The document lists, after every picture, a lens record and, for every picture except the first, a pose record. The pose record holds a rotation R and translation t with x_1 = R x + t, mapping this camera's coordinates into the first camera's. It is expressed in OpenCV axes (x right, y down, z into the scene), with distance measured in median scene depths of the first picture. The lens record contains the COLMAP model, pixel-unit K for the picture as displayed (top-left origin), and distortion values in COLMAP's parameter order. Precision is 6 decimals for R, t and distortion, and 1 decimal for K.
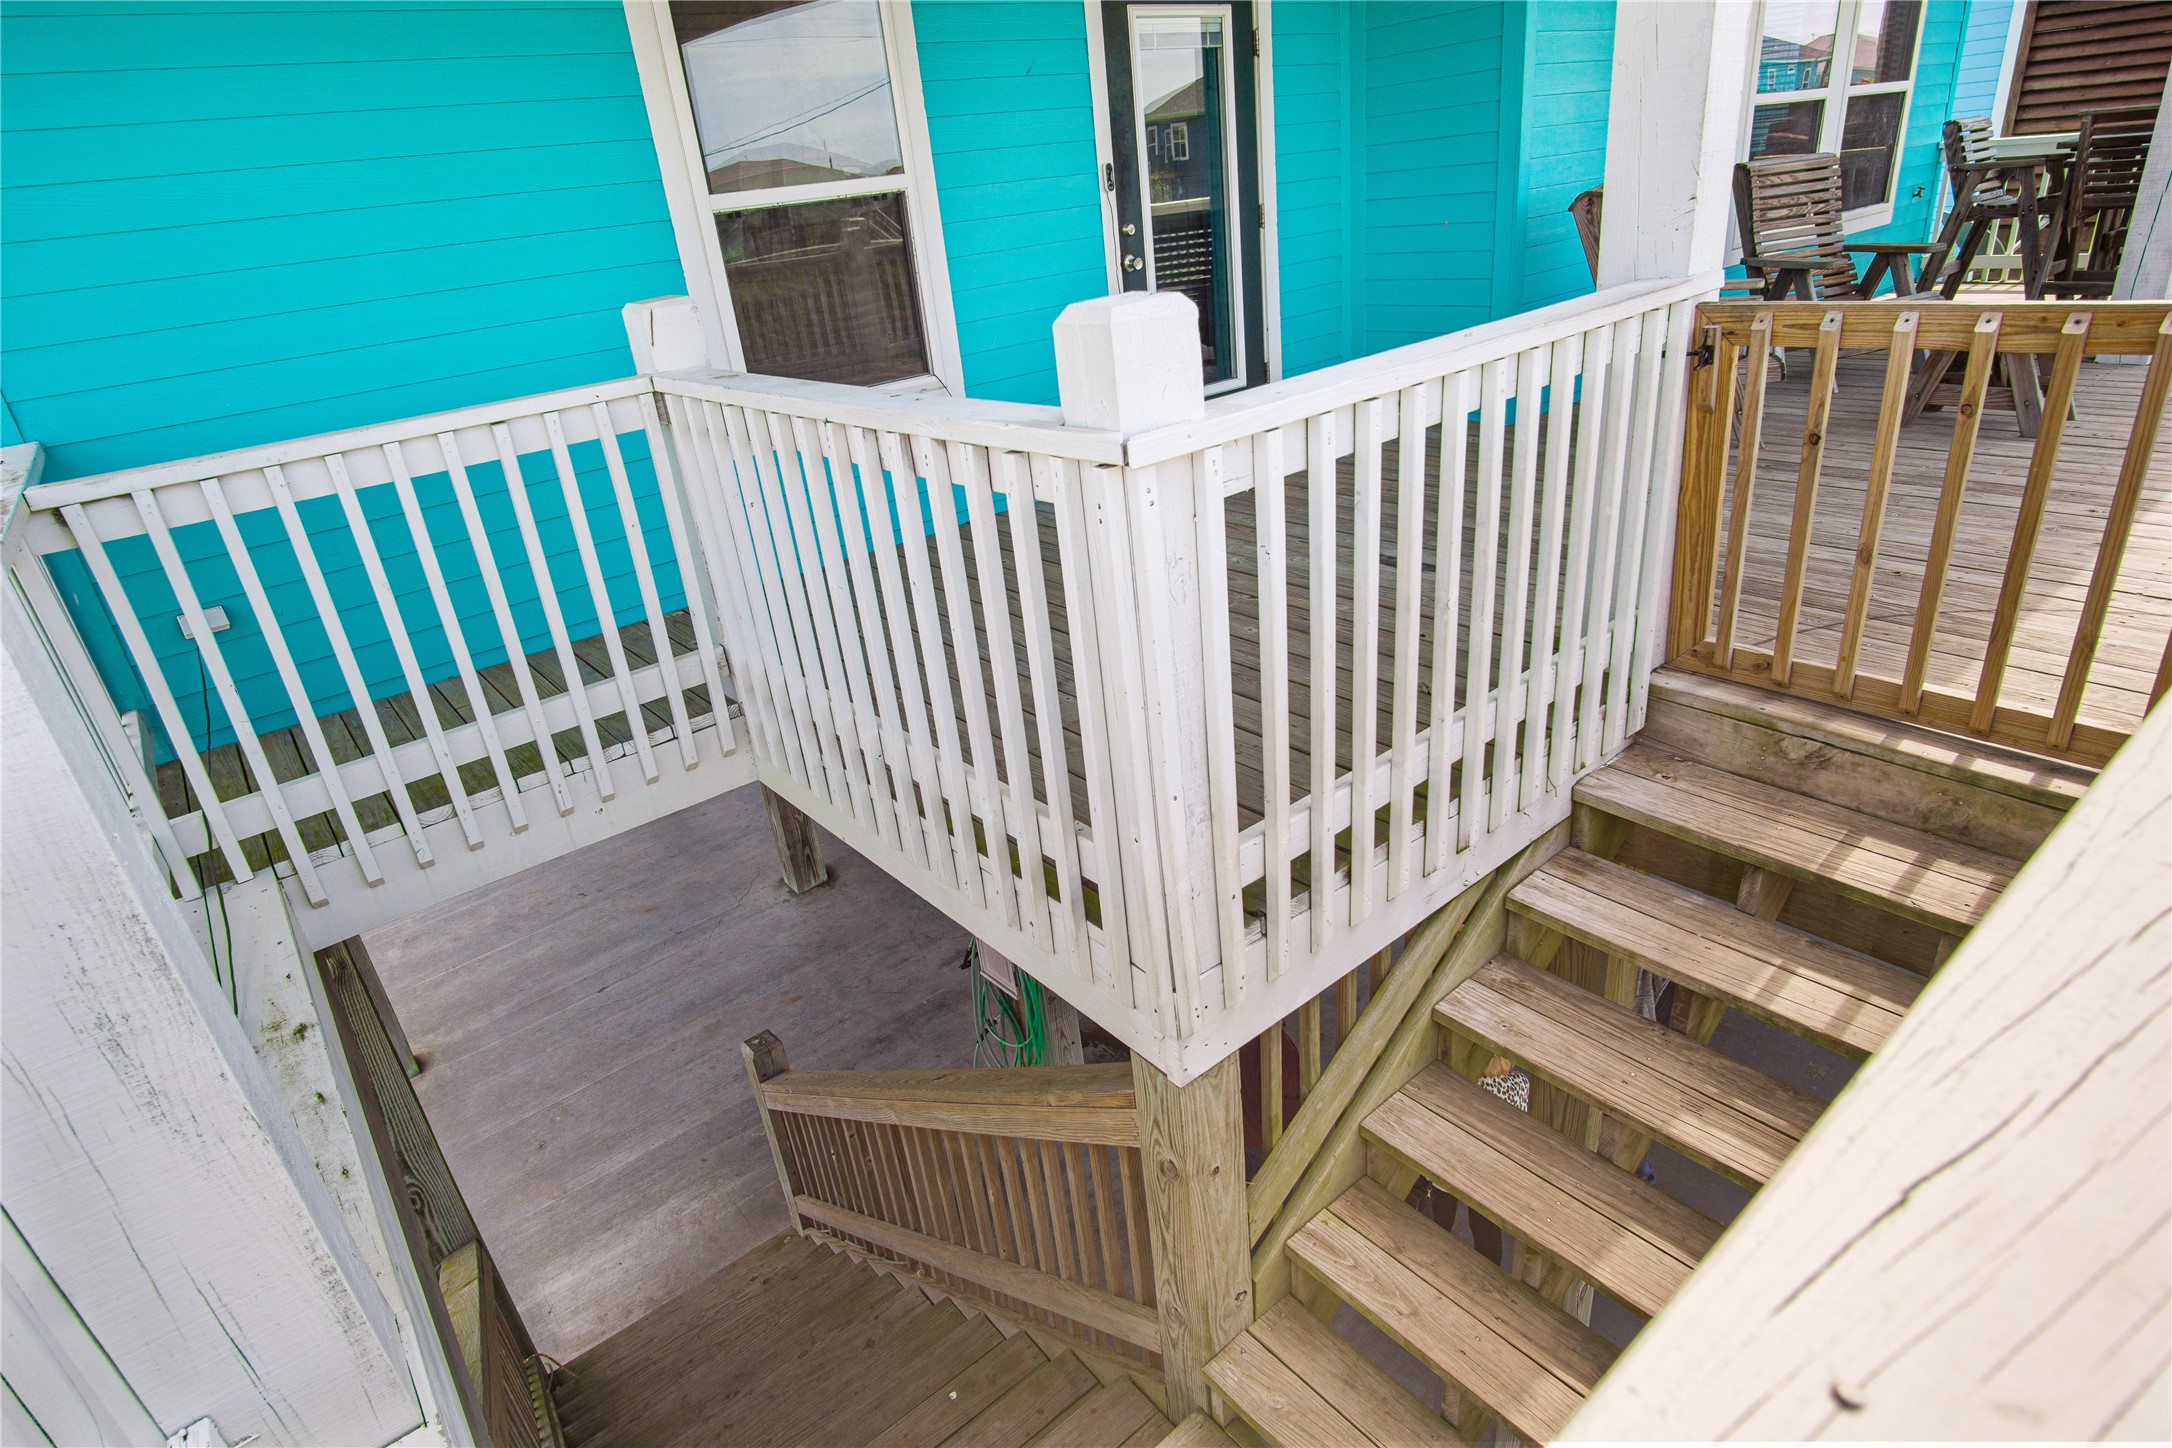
lens RADIAL K [[1163.5, 0, 1075.6], [0, 1163.5, 721.9], [0, 0, 1]] dist [-0.034689, 0.010746]
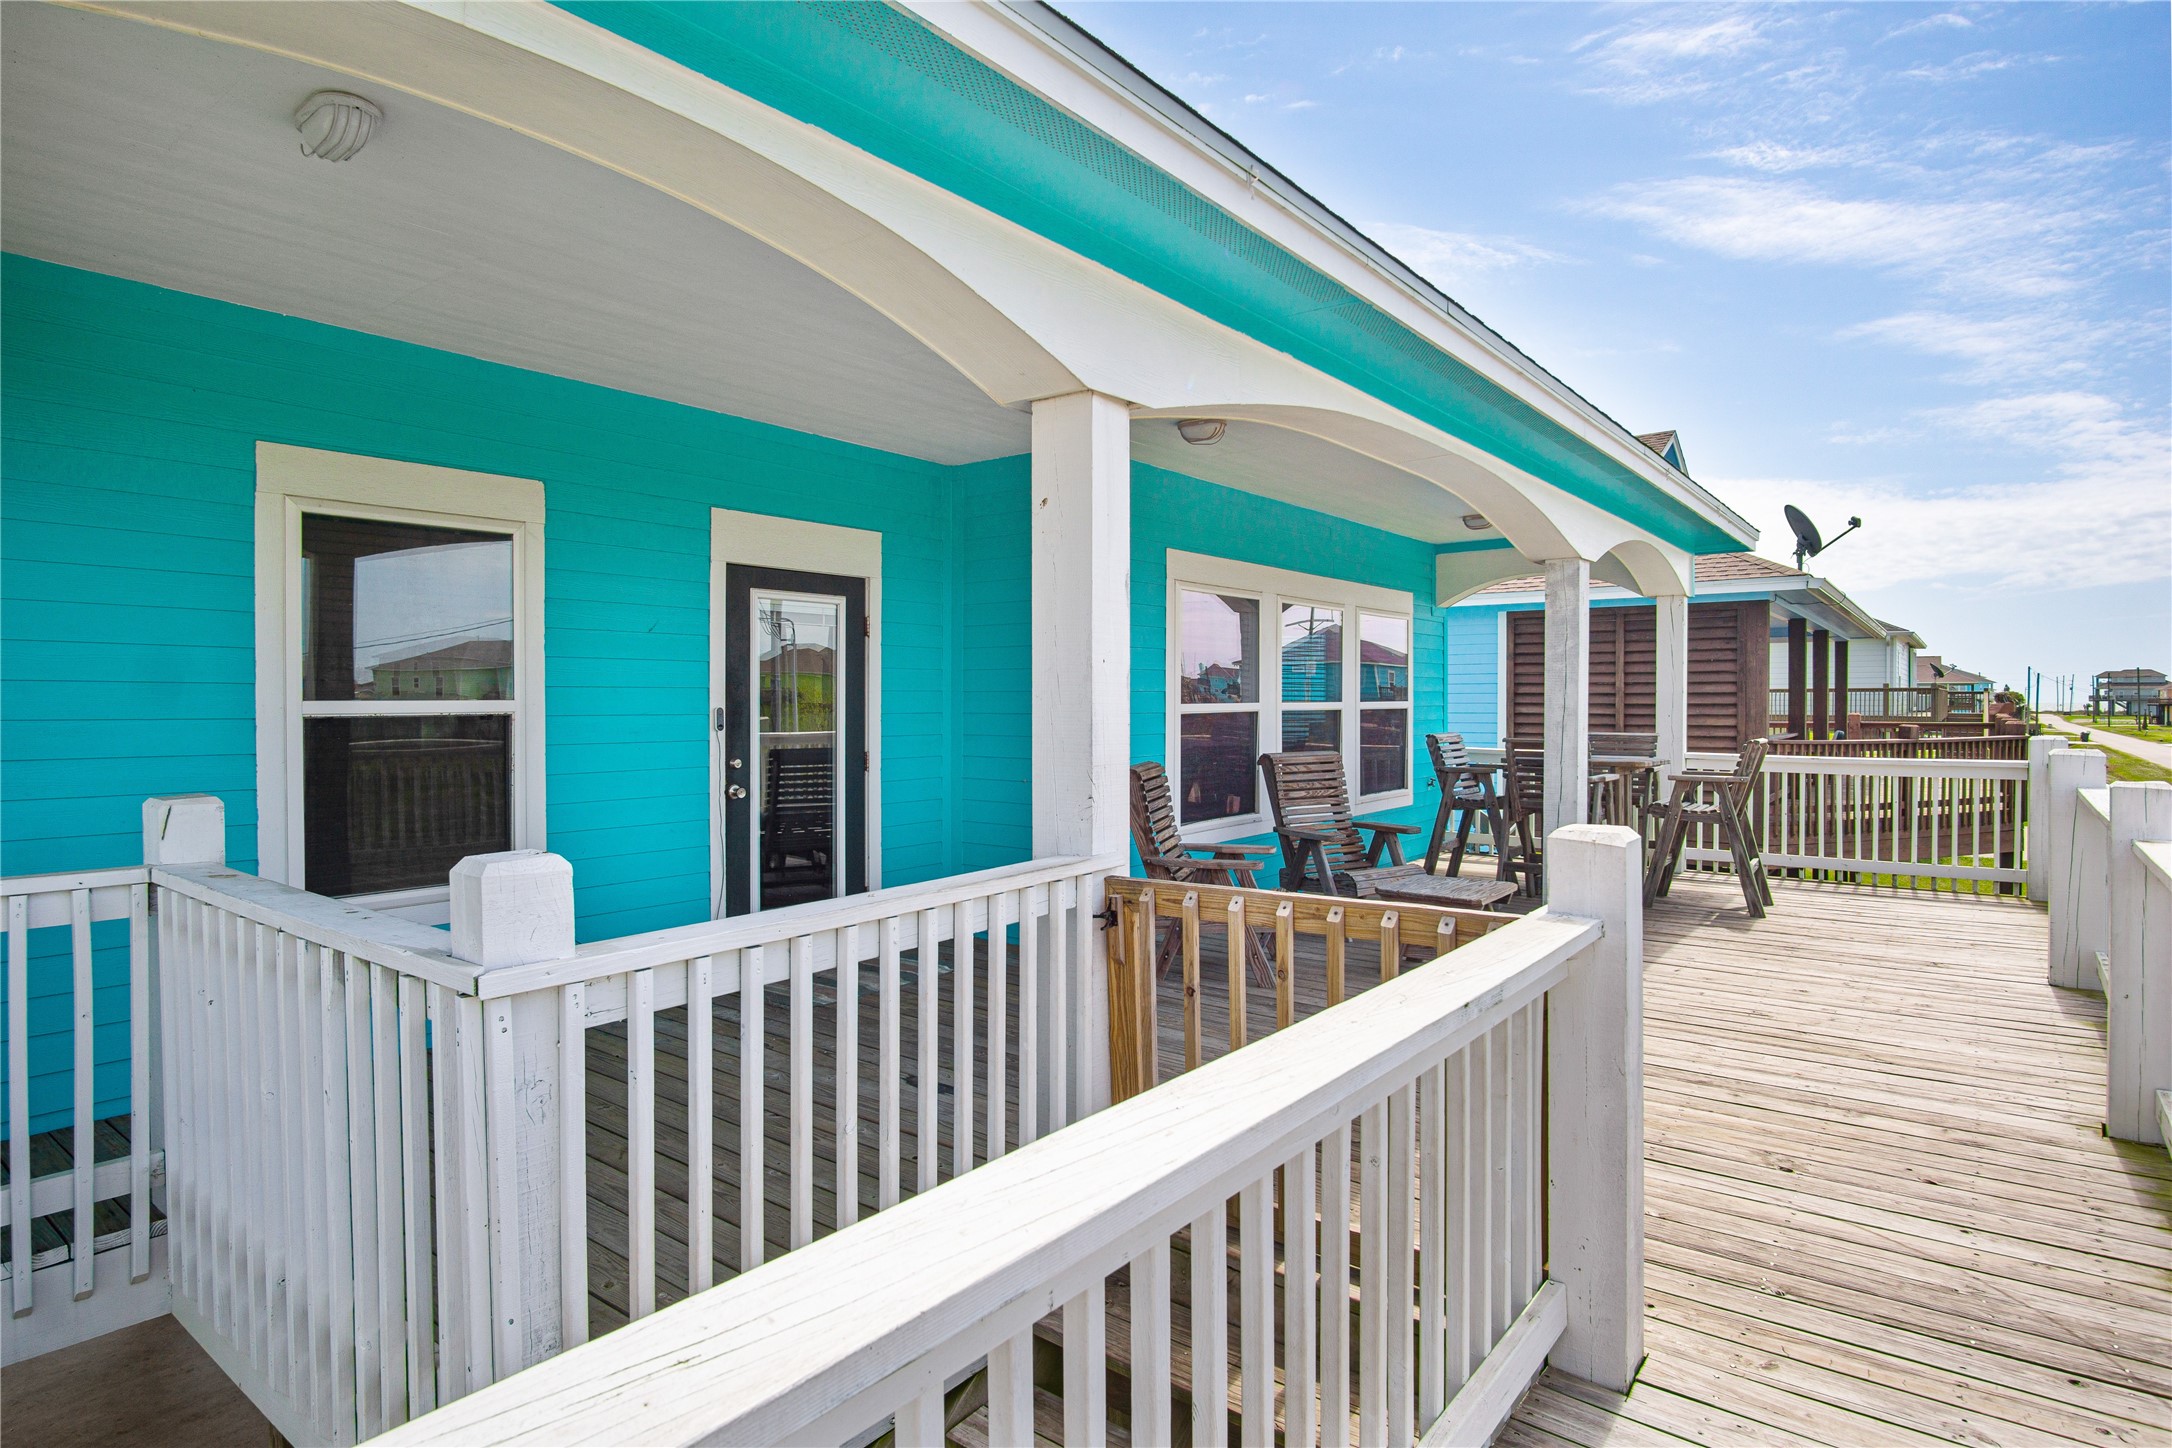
lens RADIAL K [[1171.8, 0, 1076.3], [0, 1171.8, 707.3], [0, 0, 1]] dist [-0.030339, 0.007642]
pose [[0.968981, 0.102677, 0.224796, 0.178269], [0.002685, 0.905180, -0.425020, 0.006229], [-0.247121, 0.412440, 0.876826, -0.150516]]
